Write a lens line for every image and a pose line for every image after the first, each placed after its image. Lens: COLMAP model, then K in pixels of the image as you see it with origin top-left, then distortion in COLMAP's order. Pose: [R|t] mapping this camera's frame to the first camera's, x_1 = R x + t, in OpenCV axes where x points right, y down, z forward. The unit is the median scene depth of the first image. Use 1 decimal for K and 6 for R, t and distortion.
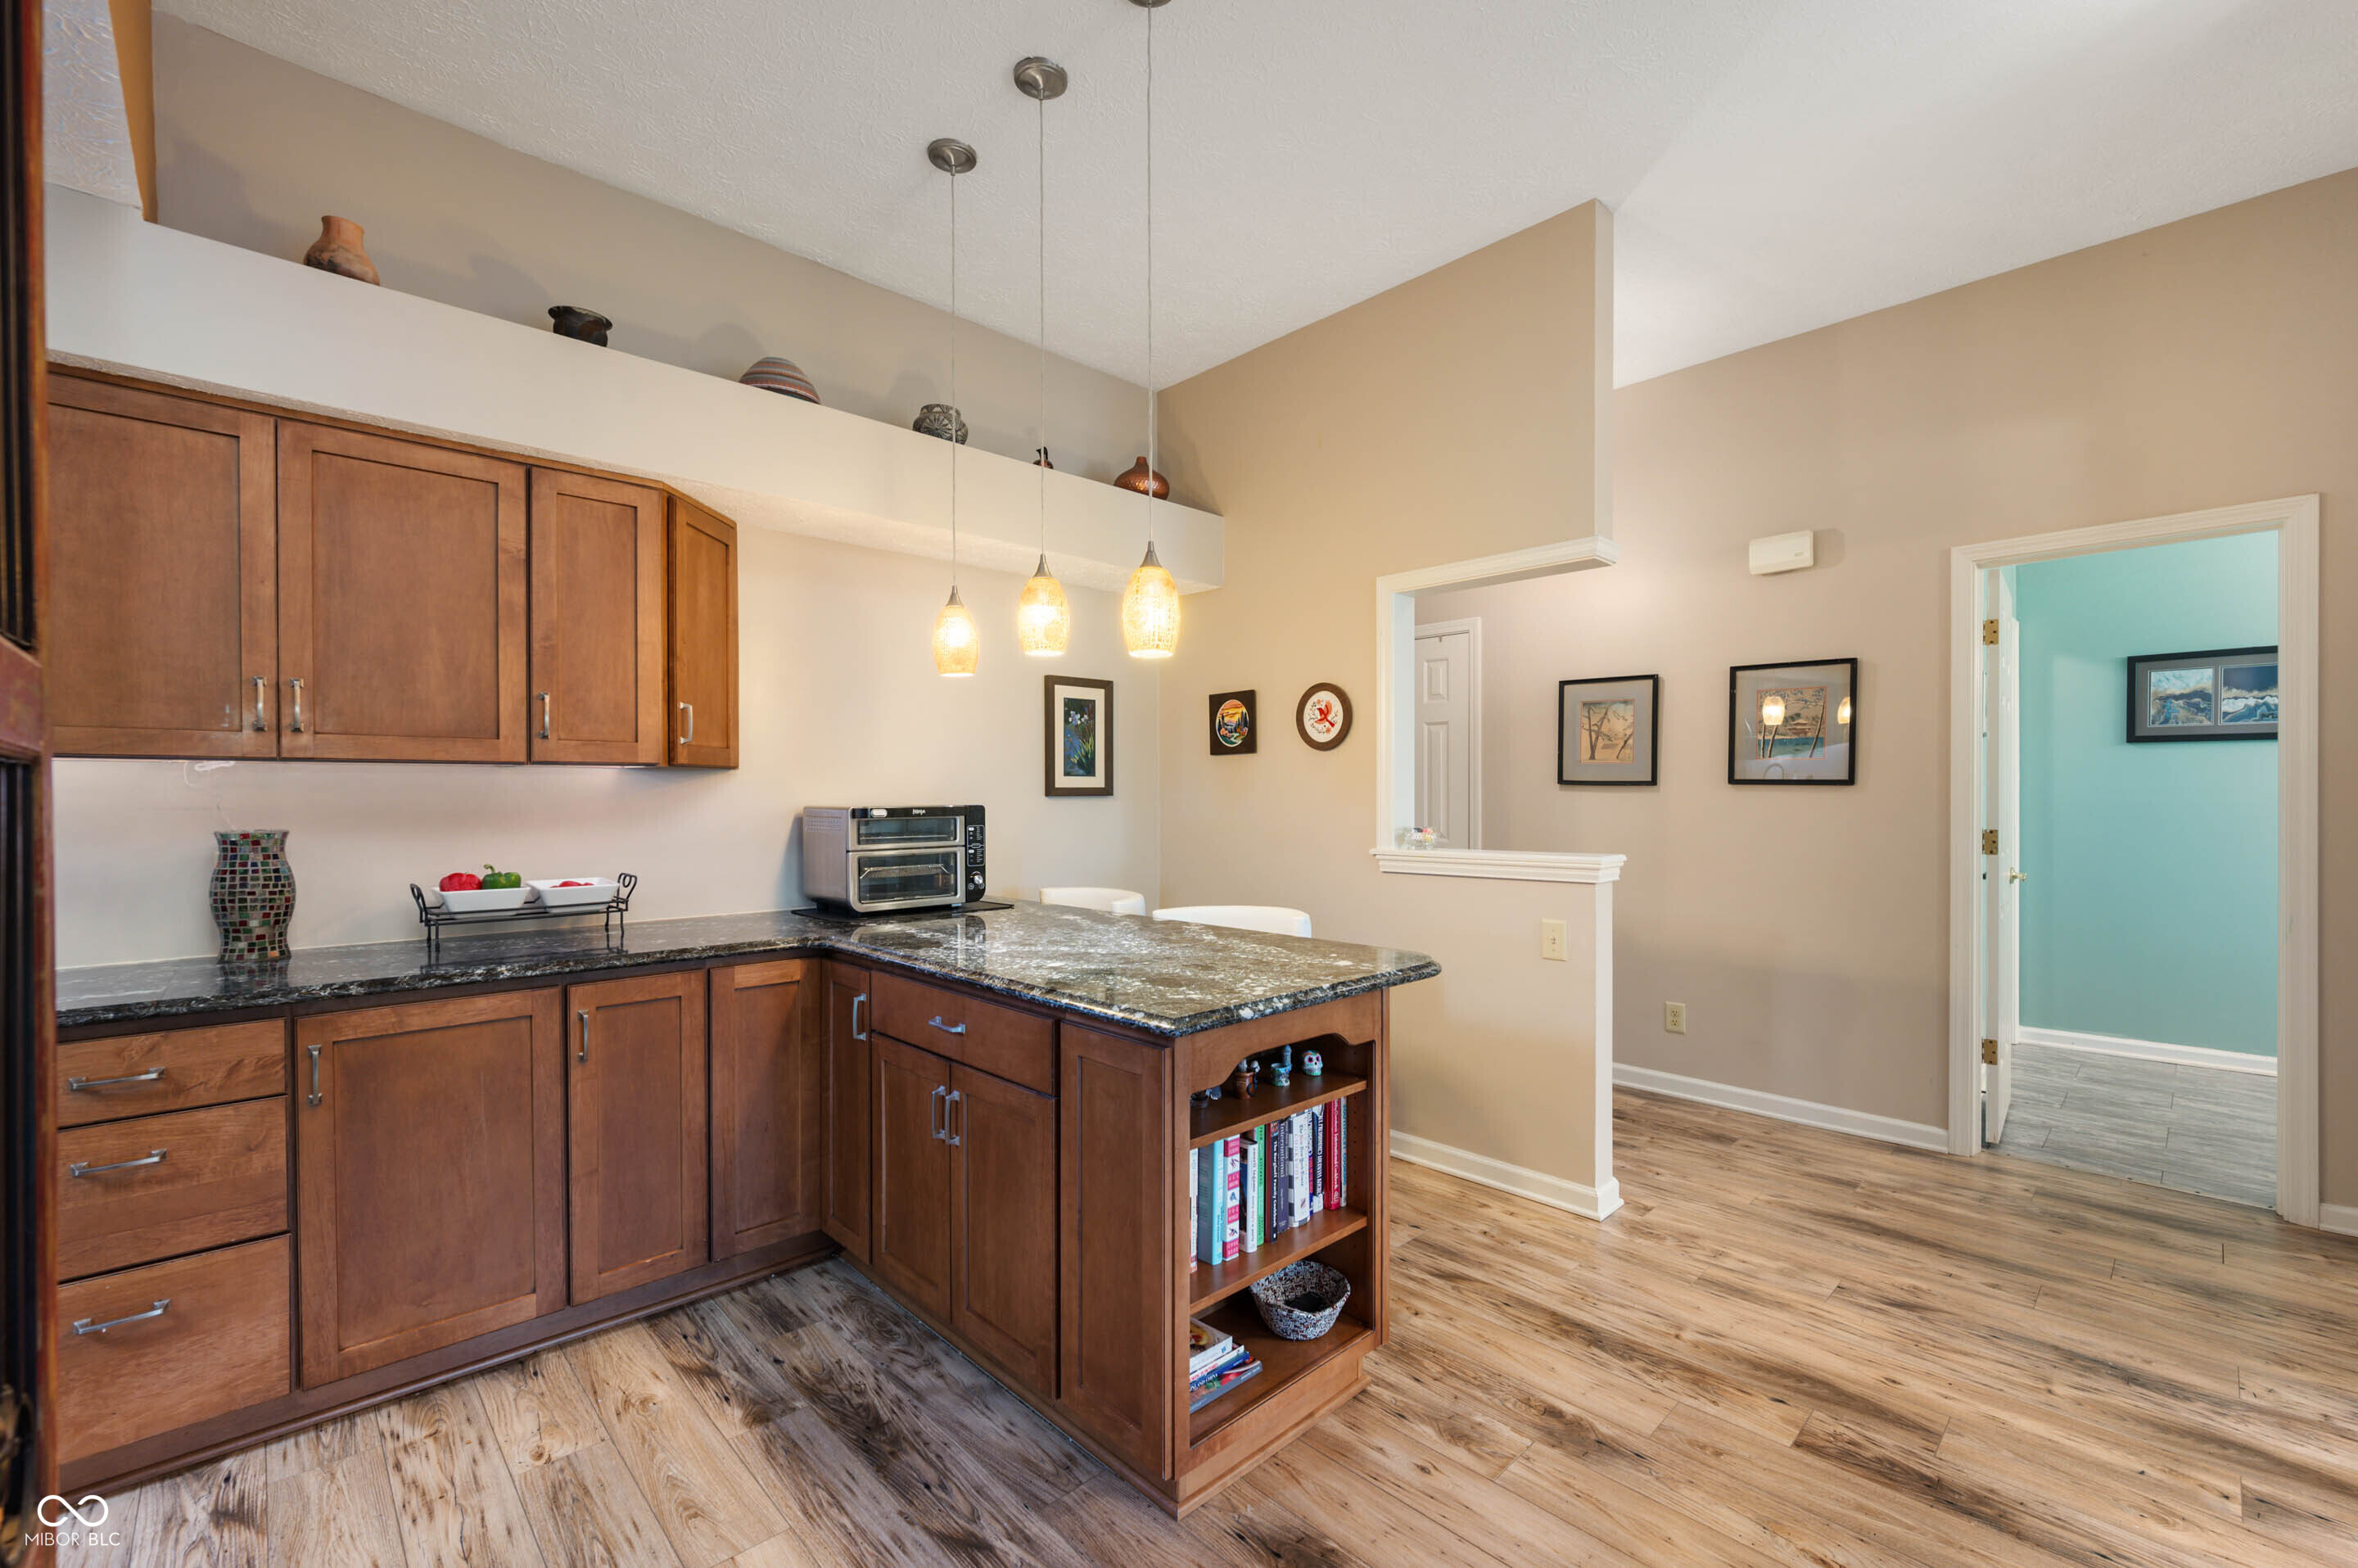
lens RADIAL K [[981.9, 0, 1202.3], [0, 981.9, 806.0], [0, 0, 1]] dist [-0.010306, 0.000129]
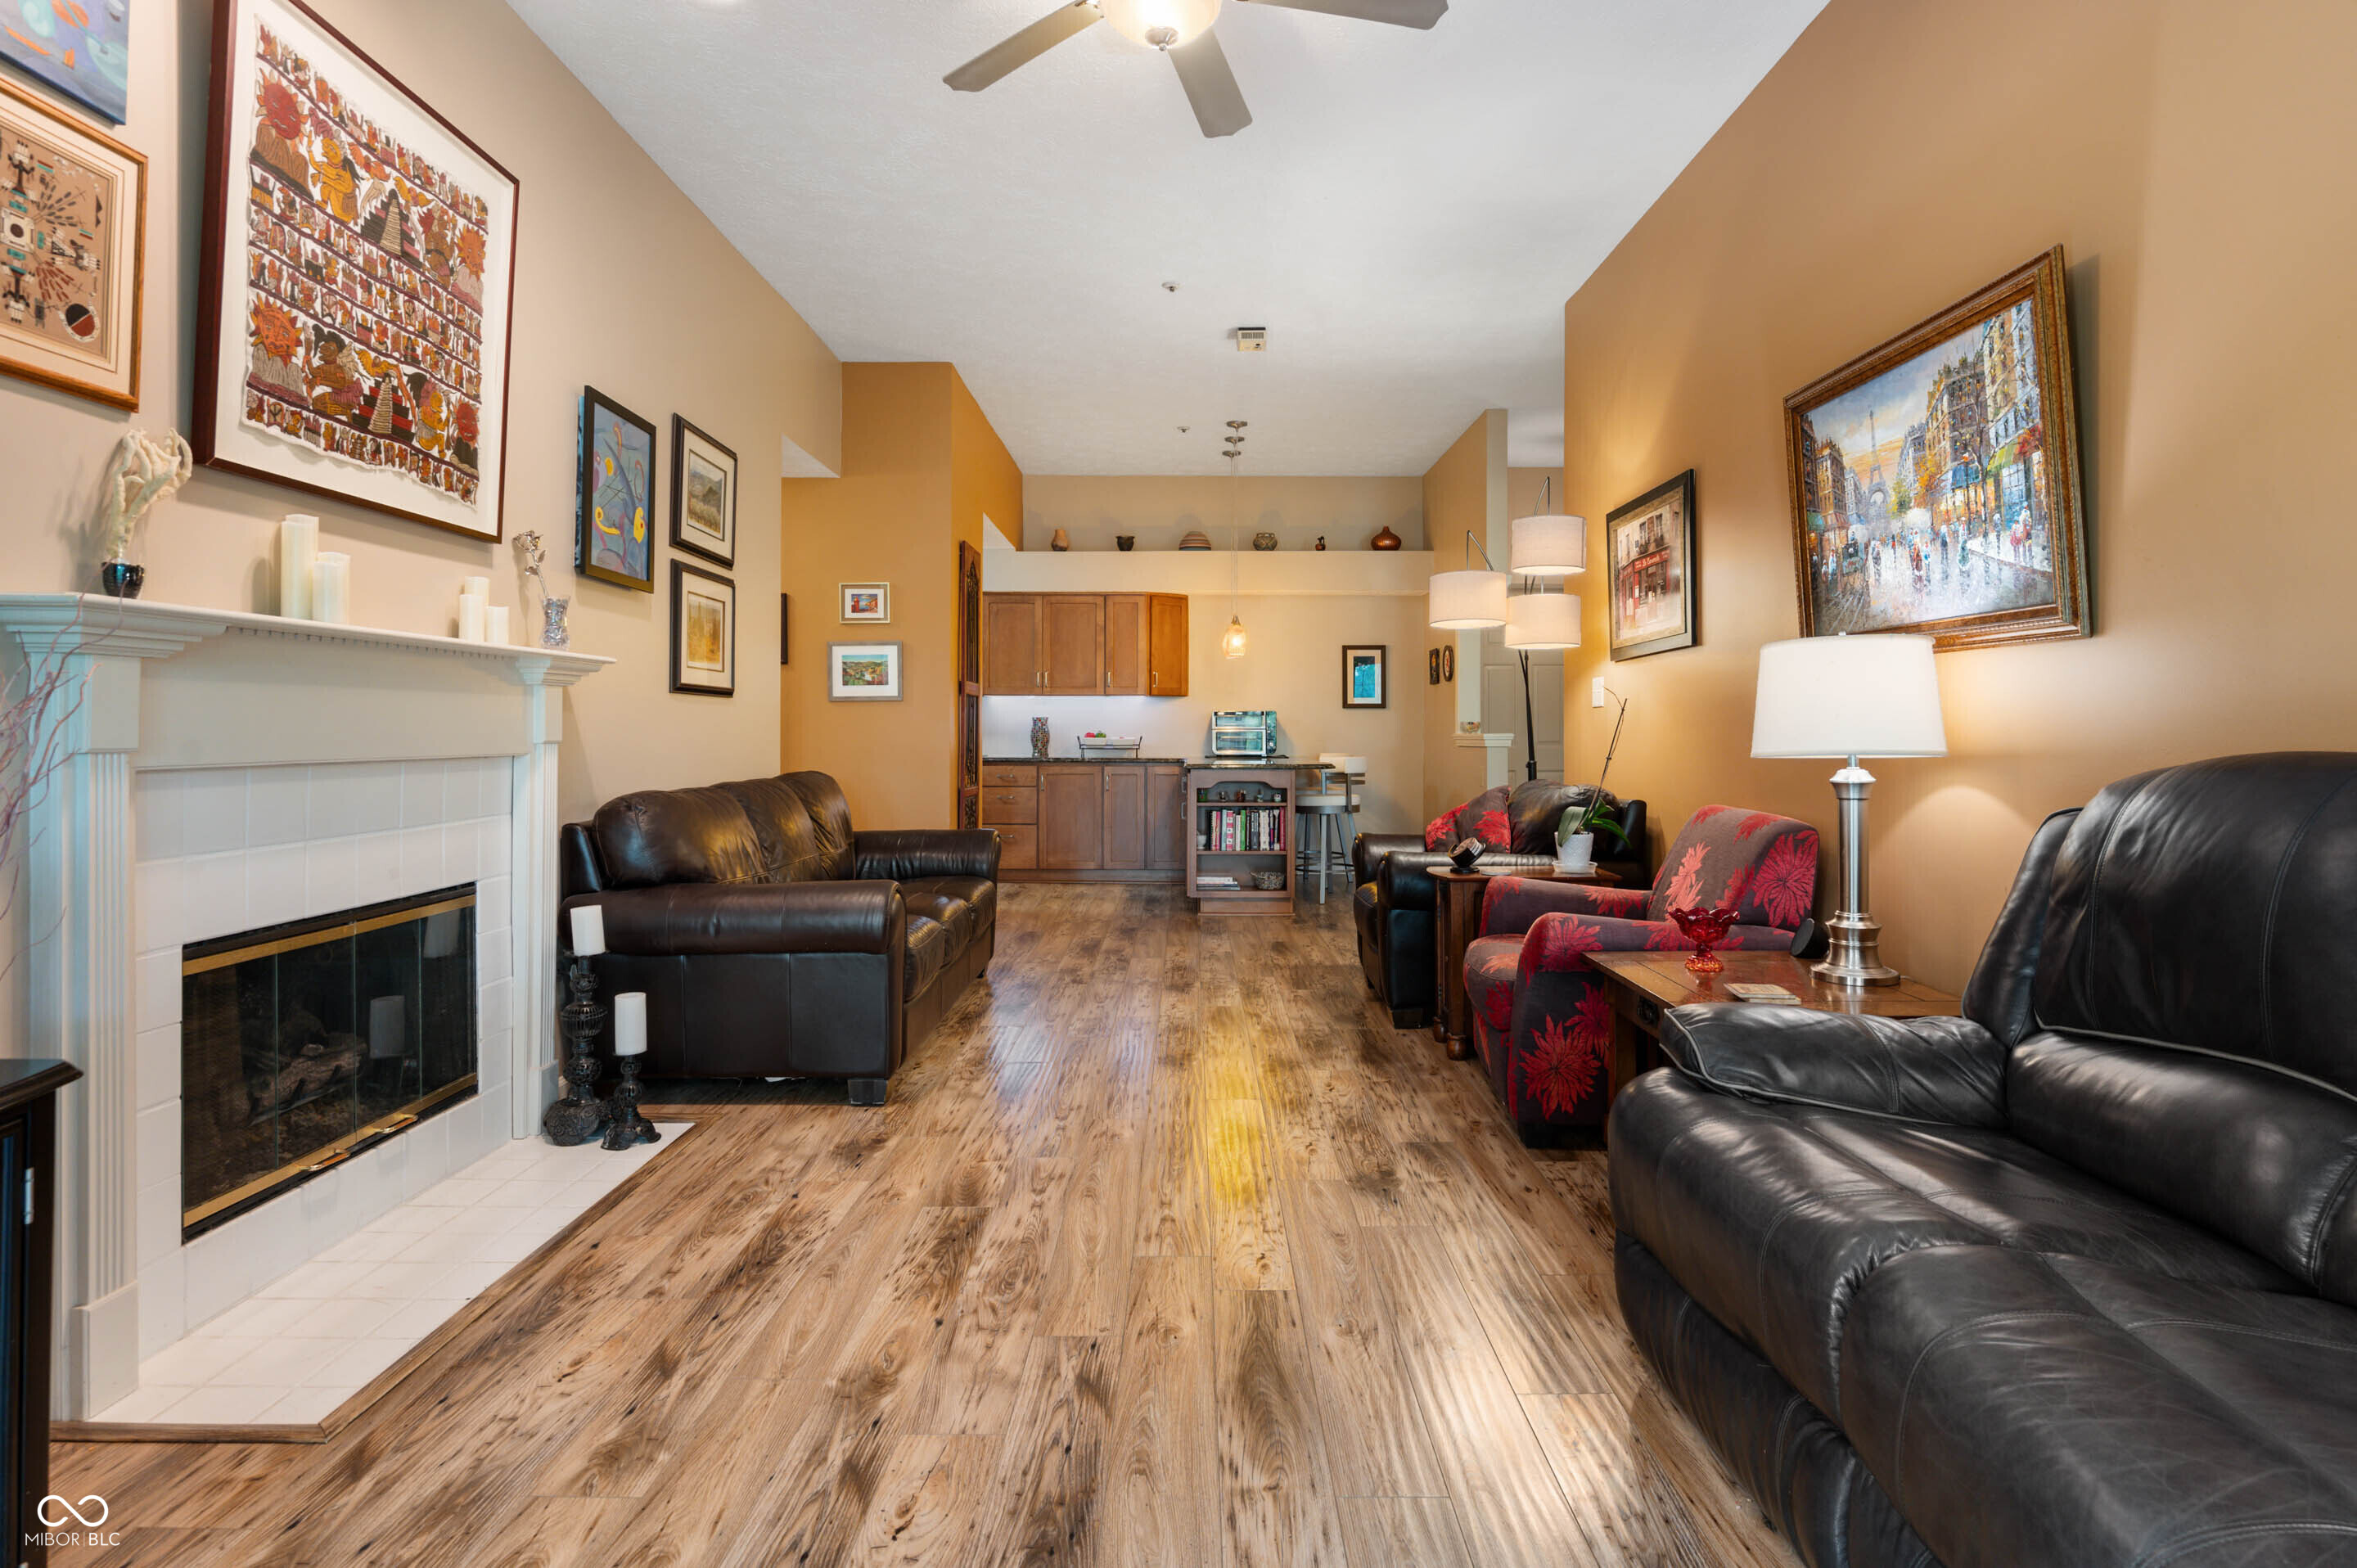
lens RADIAL K [[1205.8, 0, 1180.3], [0, 1205.8, 720.3], [0, 0, 1]] dist [-0.001771, -0.000393]
pose [[0.716185, -0.001260, -0.697910, 1.967568], [-0.011700, 0.999836, -0.013811, 0.076745], [0.697813, 0.018057, 0.716053, -1.416387]]
